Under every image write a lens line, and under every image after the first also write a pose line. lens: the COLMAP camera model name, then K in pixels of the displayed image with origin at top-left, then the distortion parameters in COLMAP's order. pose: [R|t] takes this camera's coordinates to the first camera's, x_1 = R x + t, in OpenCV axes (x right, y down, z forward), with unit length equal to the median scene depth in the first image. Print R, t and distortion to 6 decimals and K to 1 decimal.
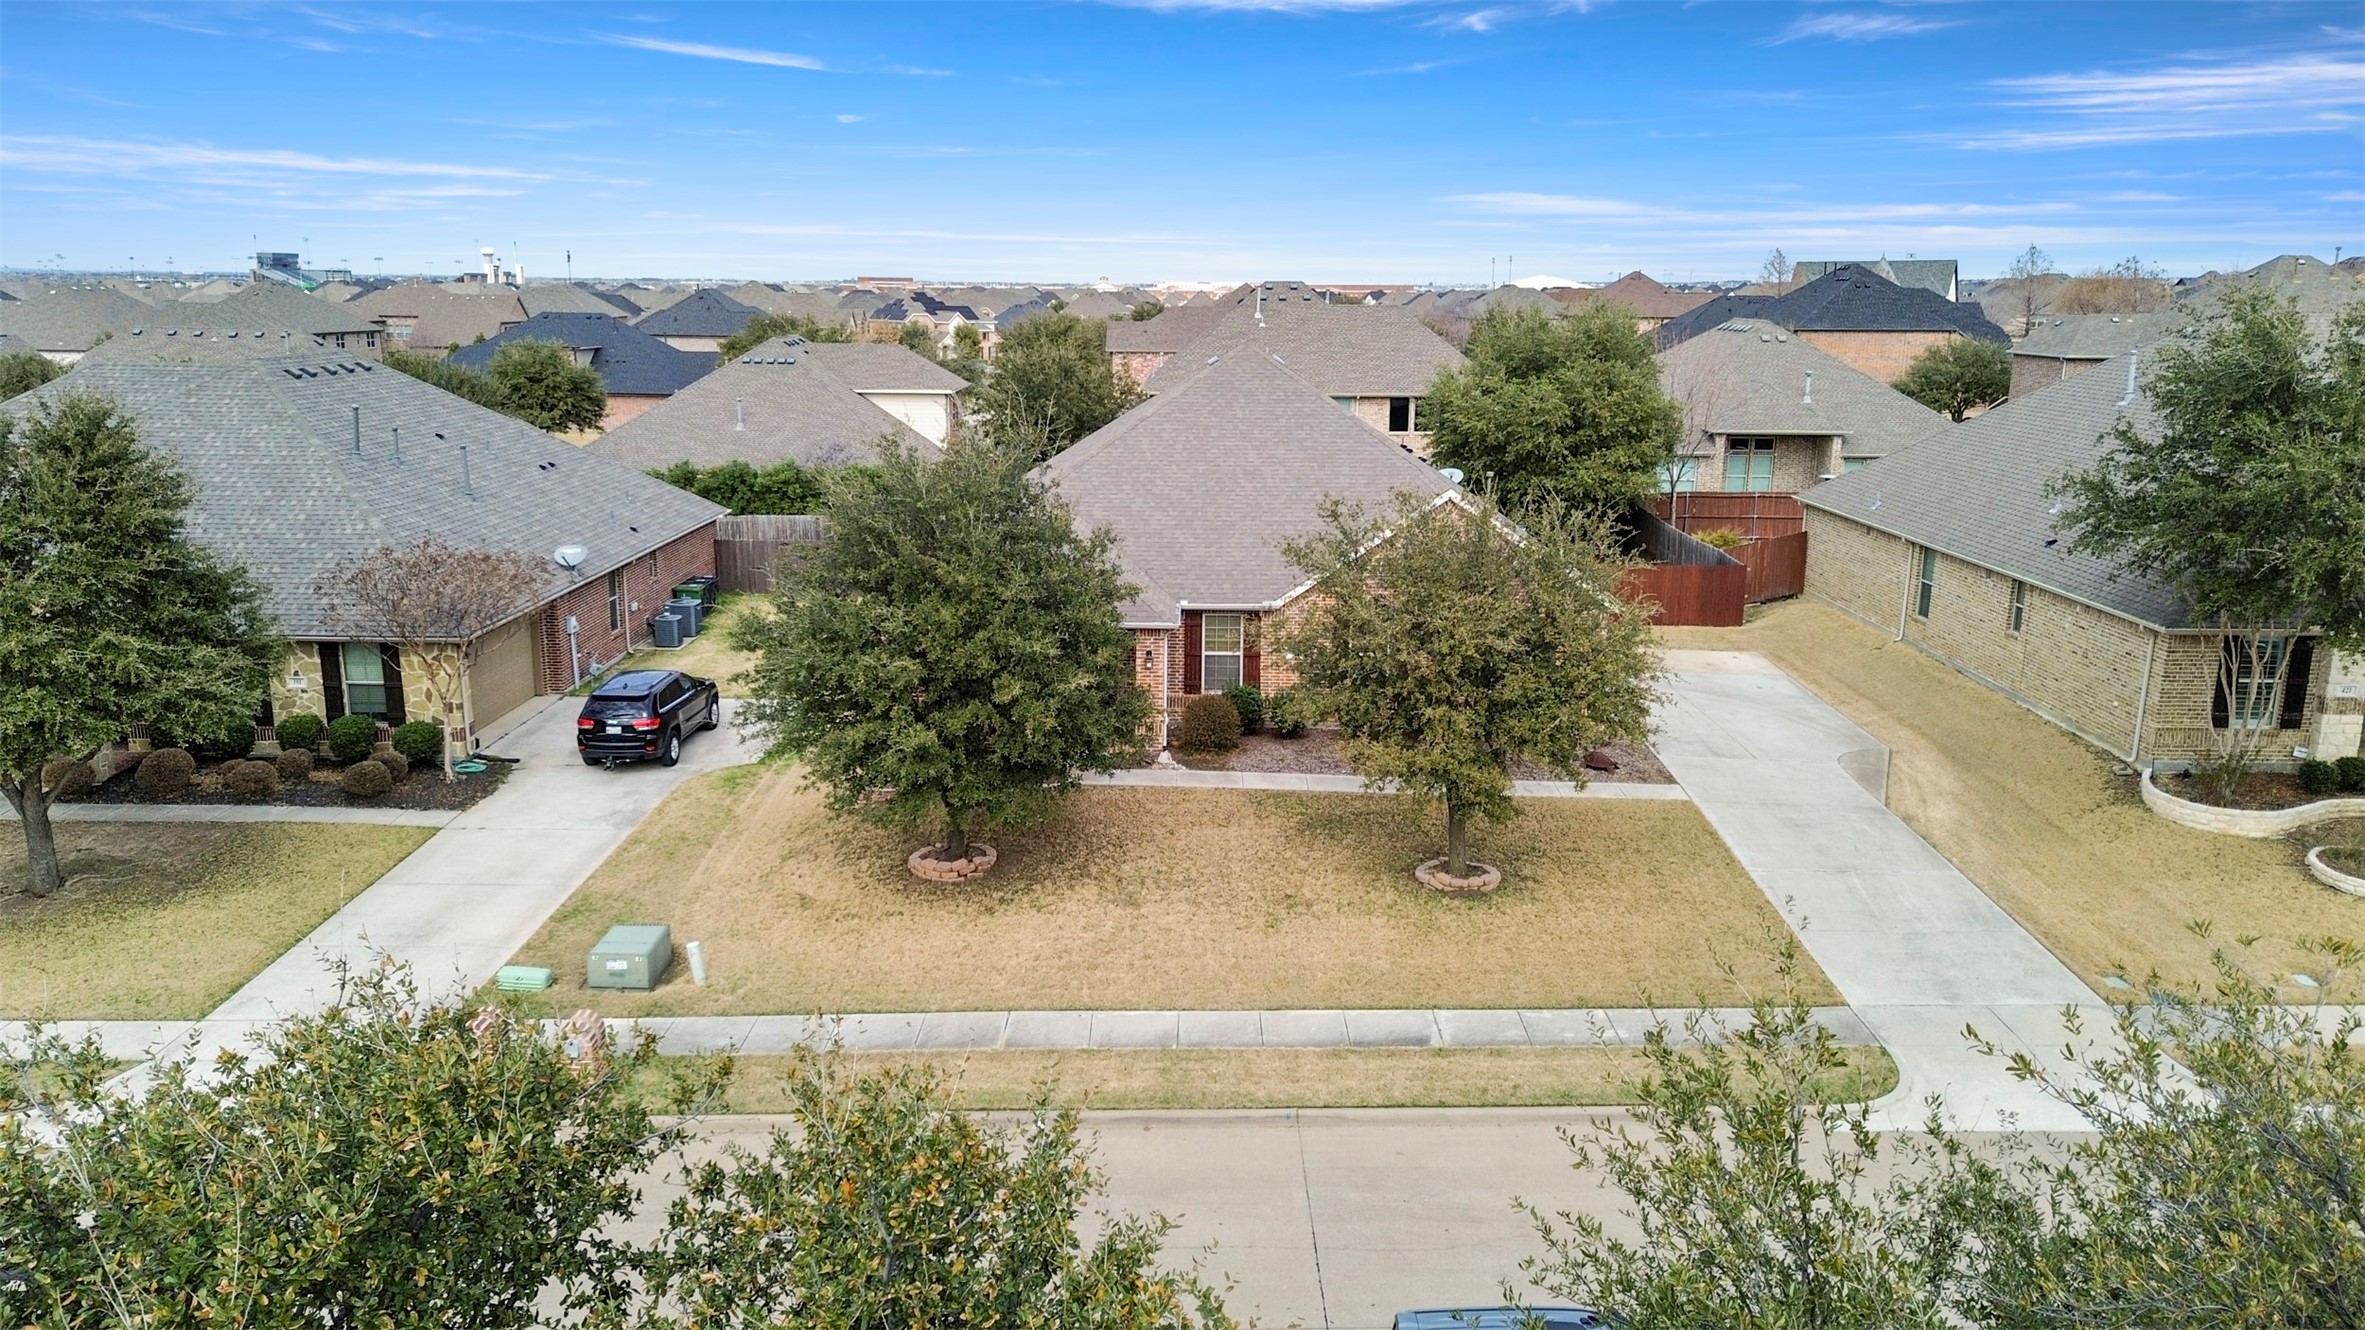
lens RADIAL K [[1664.9, 0, 1171.3], [0, 1664.9, 664.4], [0, 0, 1]] dist [0.089001, -0.105188]
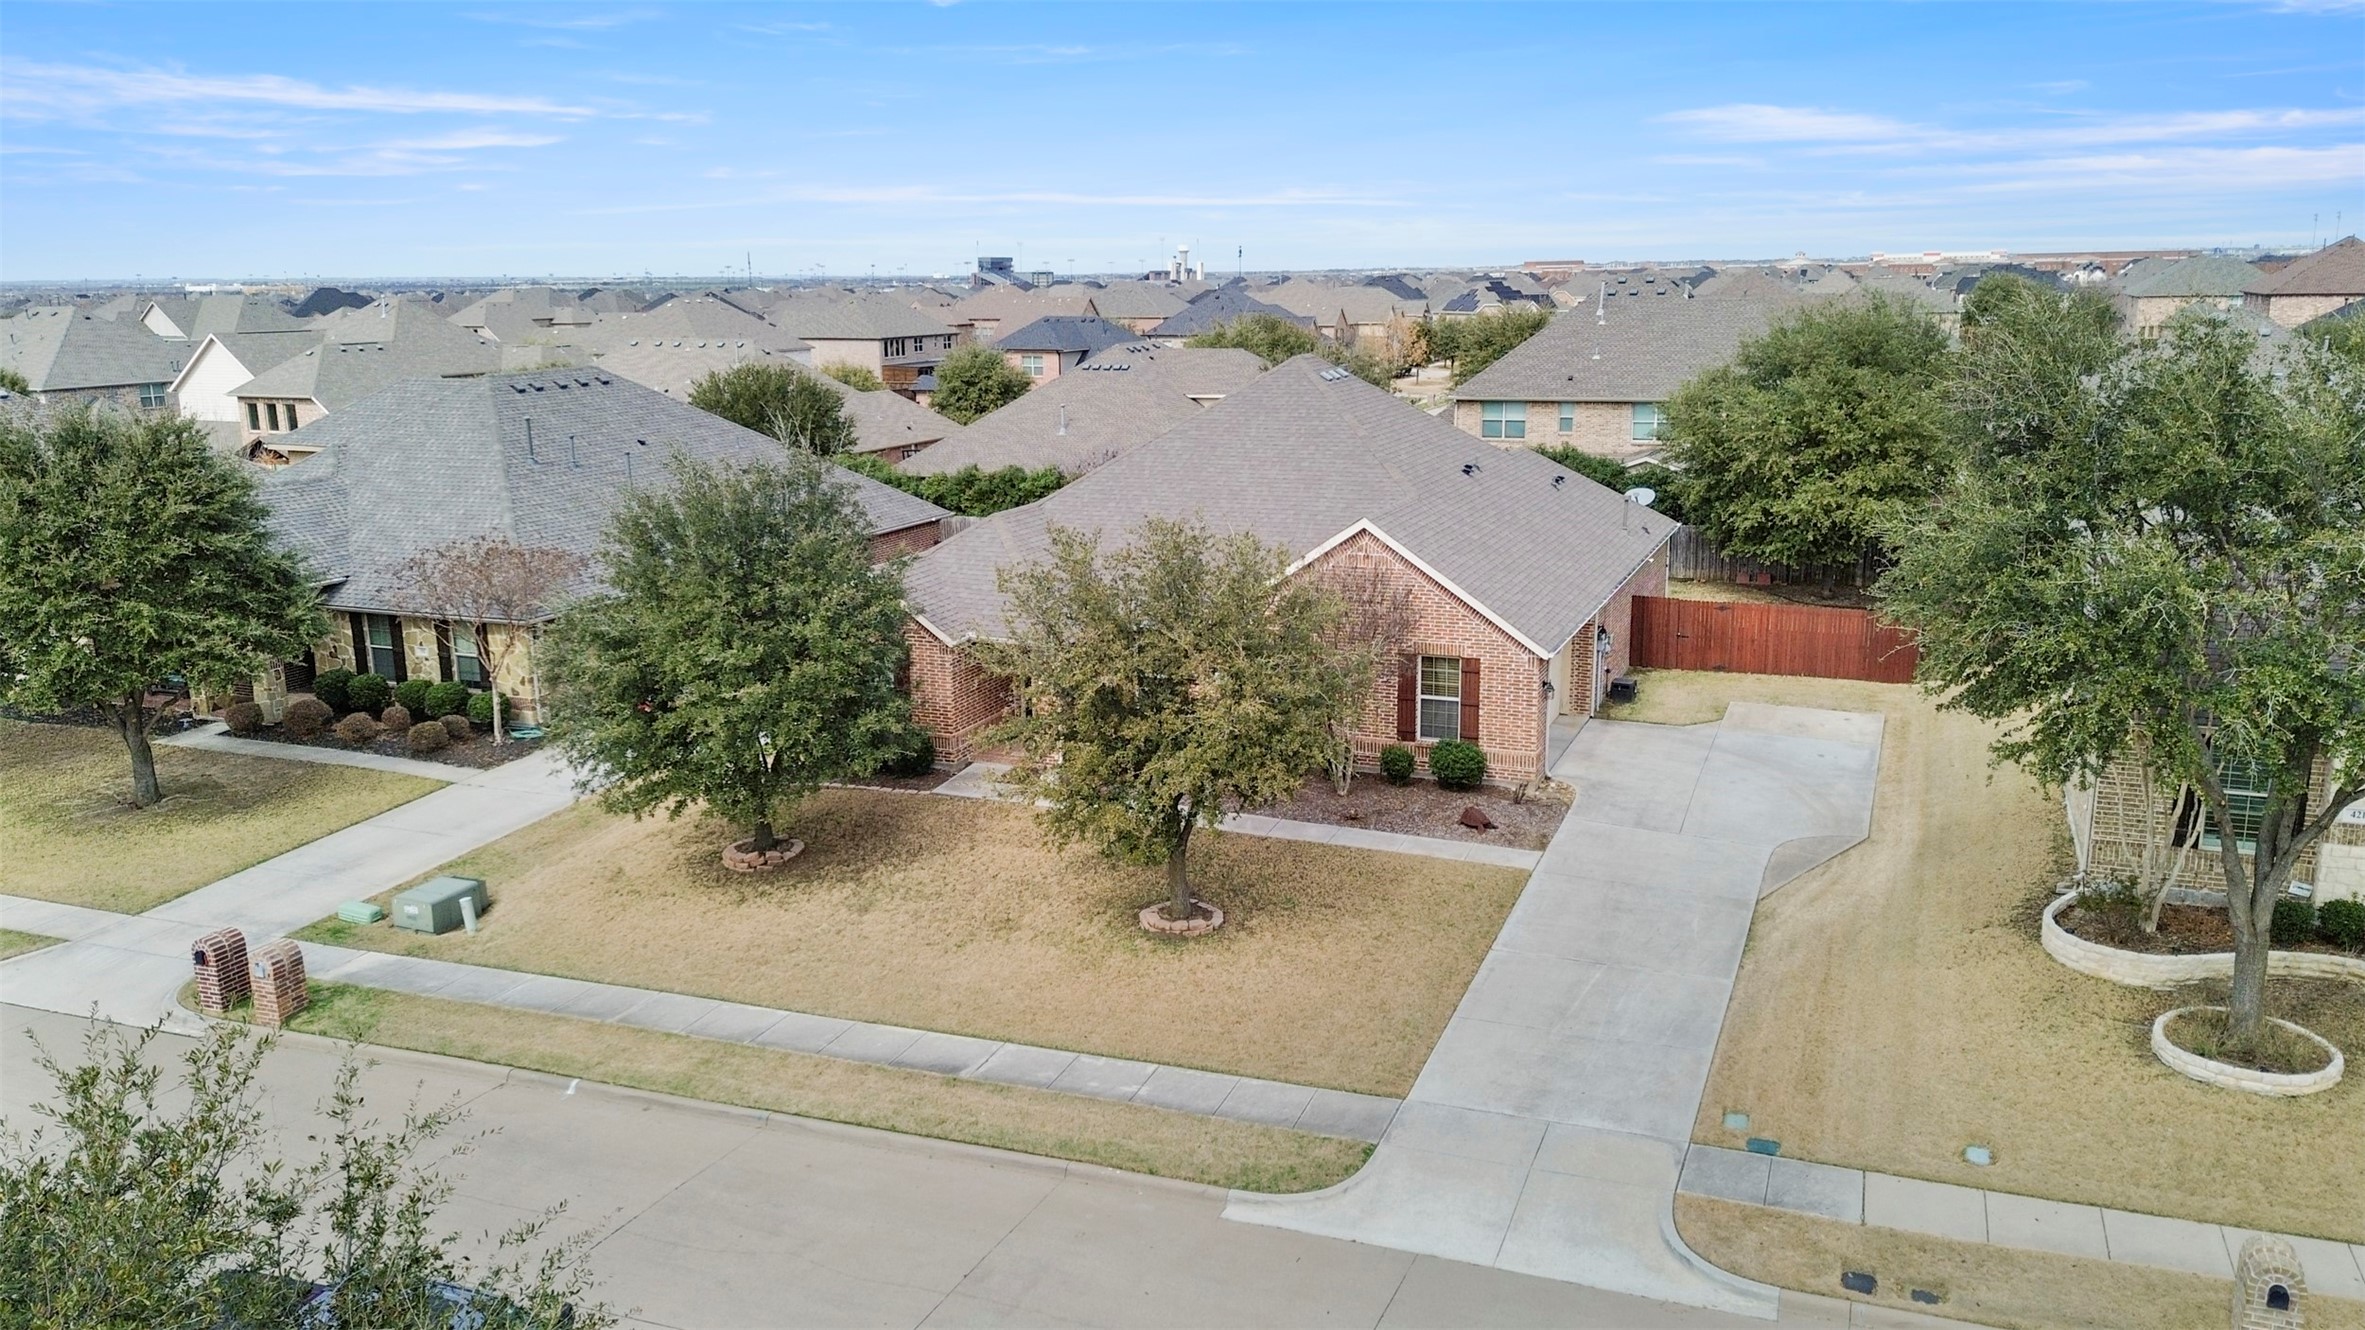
lens RADIAL K [[1751.2, 0, 1172.8], [0, 1751.2, 672.2], [0, 0, 1]] dist [0.075772, -0.085093]
pose [[0.926502, 0.061880, -0.371168, 0.467097], [-0.061088, 0.998036, 0.013903, -0.026399], [0.371299, 0.009793, 0.928462, 0.044775]]
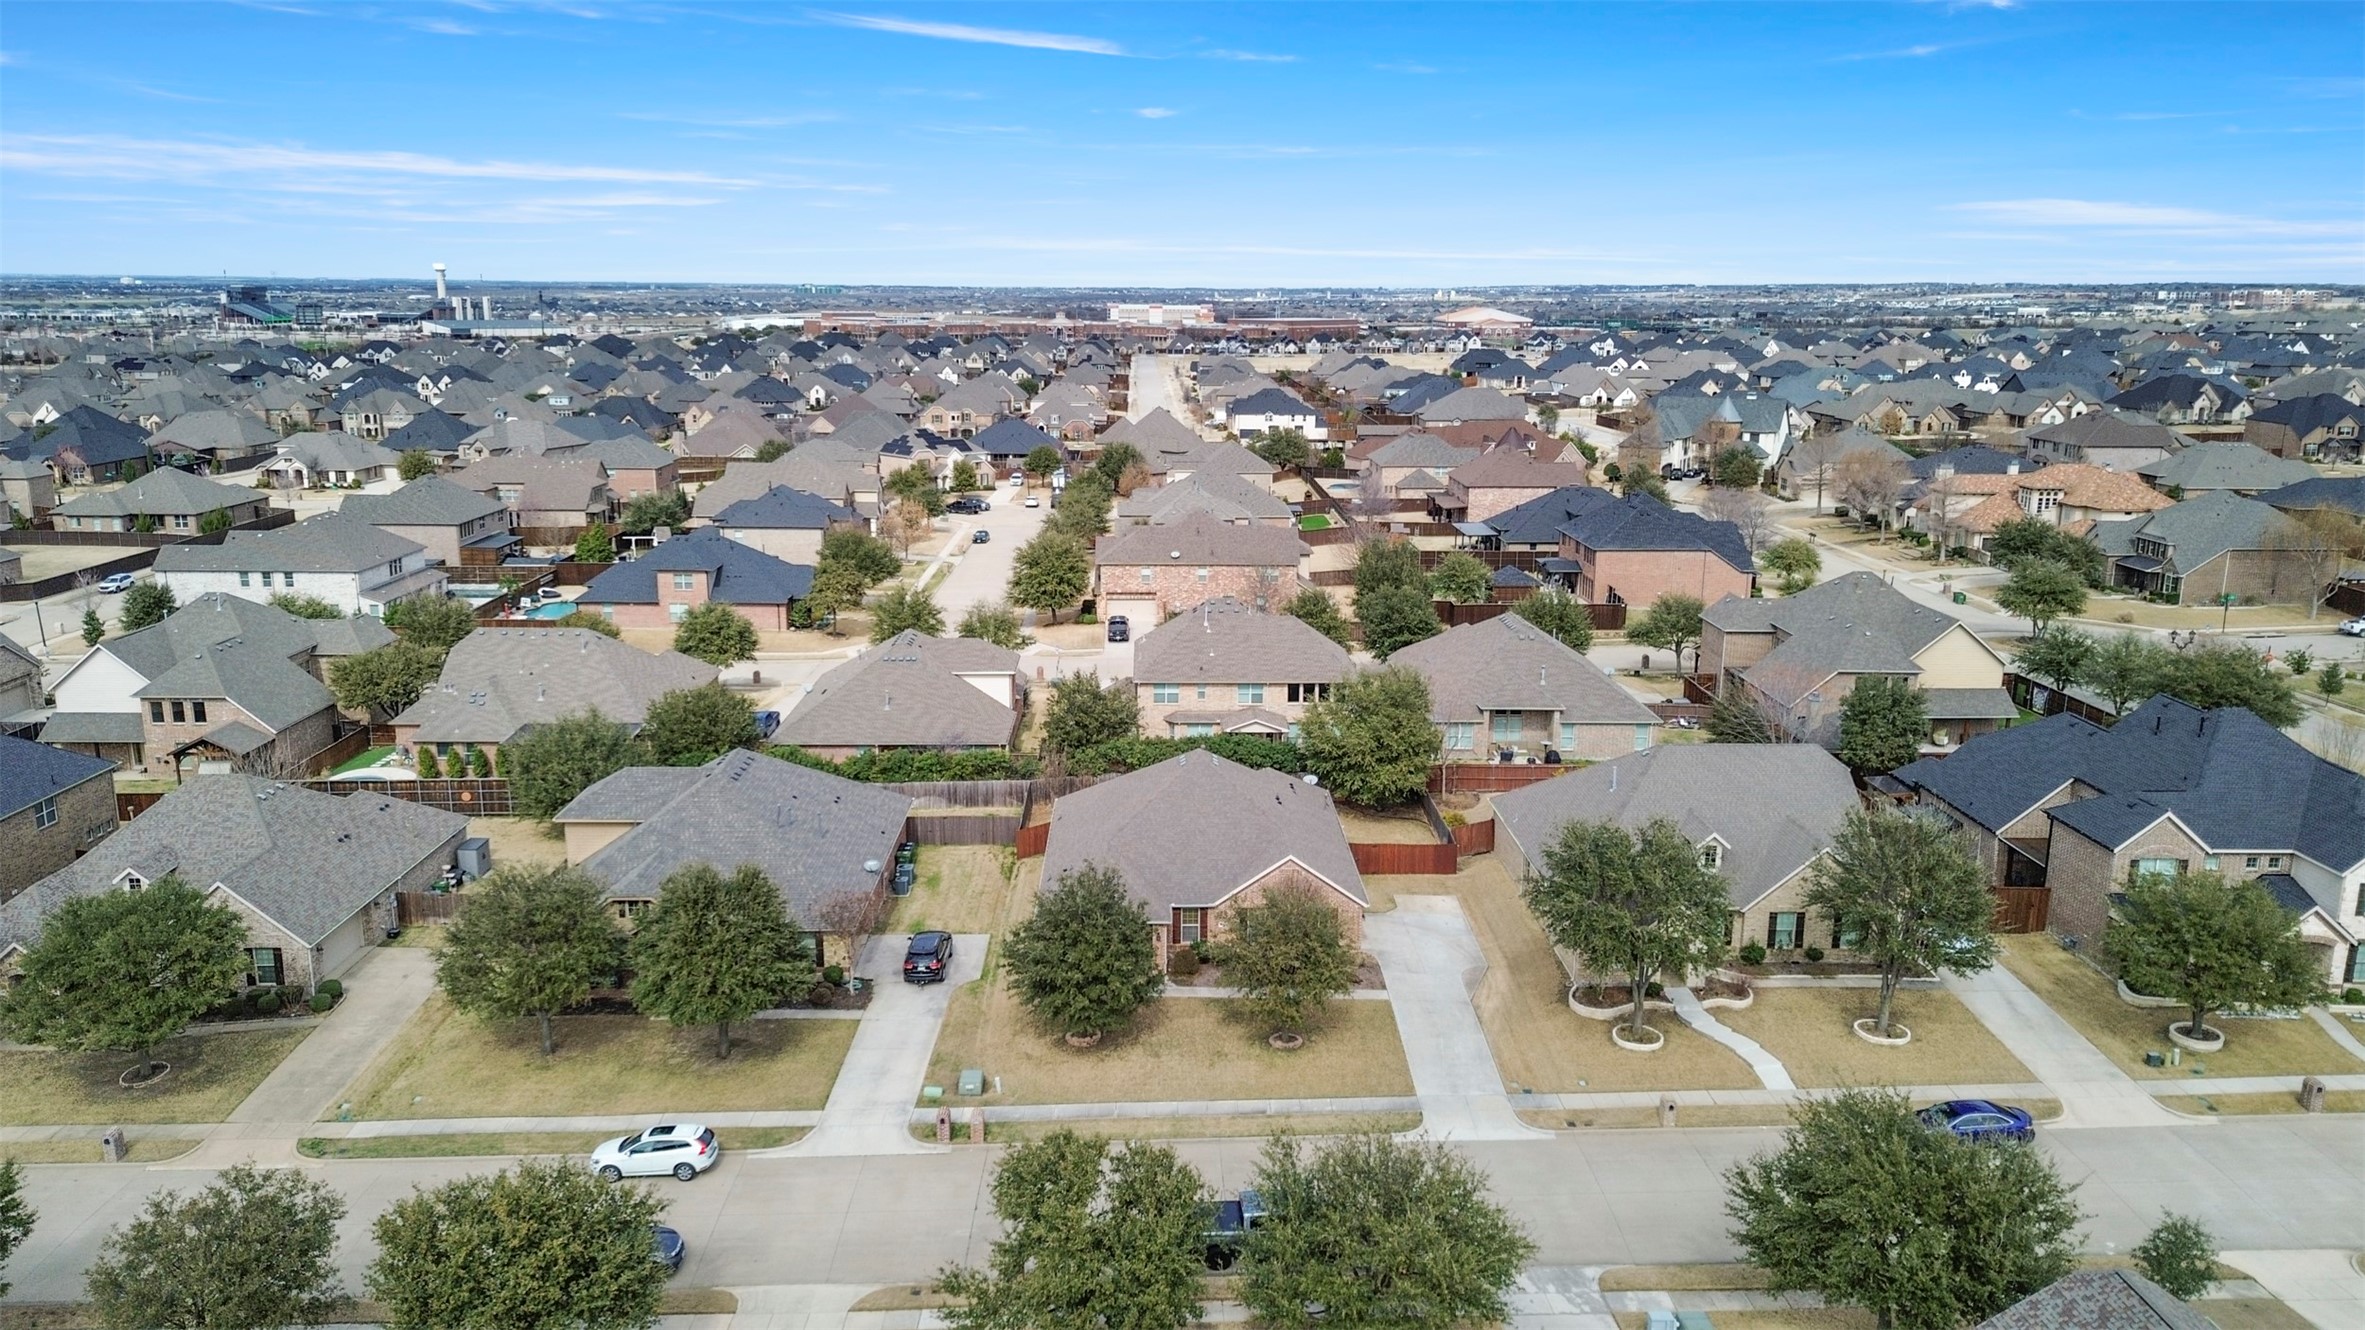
lens RADIAL K [[1664.9, 0, 1171.3], [0, 1664.9, 664.4], [0, 0, 1]] dist [0.089001, -0.105188]
pose [[0.999593, -0.009524, 0.026892, -0.055198], [0.009562, 0.999953, -0.001301, -0.383331], [-0.026878, 0.001557, 0.999637, -1.323550]]
